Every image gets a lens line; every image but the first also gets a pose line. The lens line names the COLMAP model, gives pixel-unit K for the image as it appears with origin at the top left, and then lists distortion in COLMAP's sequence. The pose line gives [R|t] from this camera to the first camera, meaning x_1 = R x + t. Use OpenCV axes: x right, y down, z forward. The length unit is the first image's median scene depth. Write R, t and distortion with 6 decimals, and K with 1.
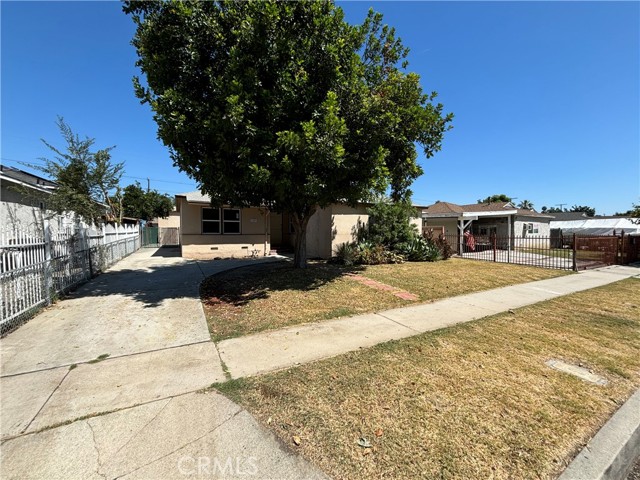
lens RADIAL K [[256.3, 0, 321.8], [0, 256.3, 240.5], [0, 0, 1]] dist [-0.000927, -0.000009]
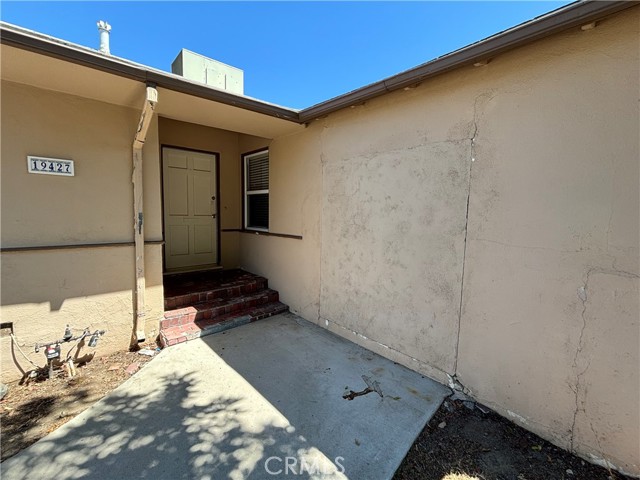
lens RADIAL K [[285.6, 0, 318.1], [0, 285.6, 237.4], [0, 0, 1]] dist [0.003797, 0.000340]
pose [[0.974202, -0.008087, 0.225535, -0.151689], [-0.002776, 0.998853, 0.047806, -0.046164], [-0.225663, -0.047199, 0.973061, 0.869008]]
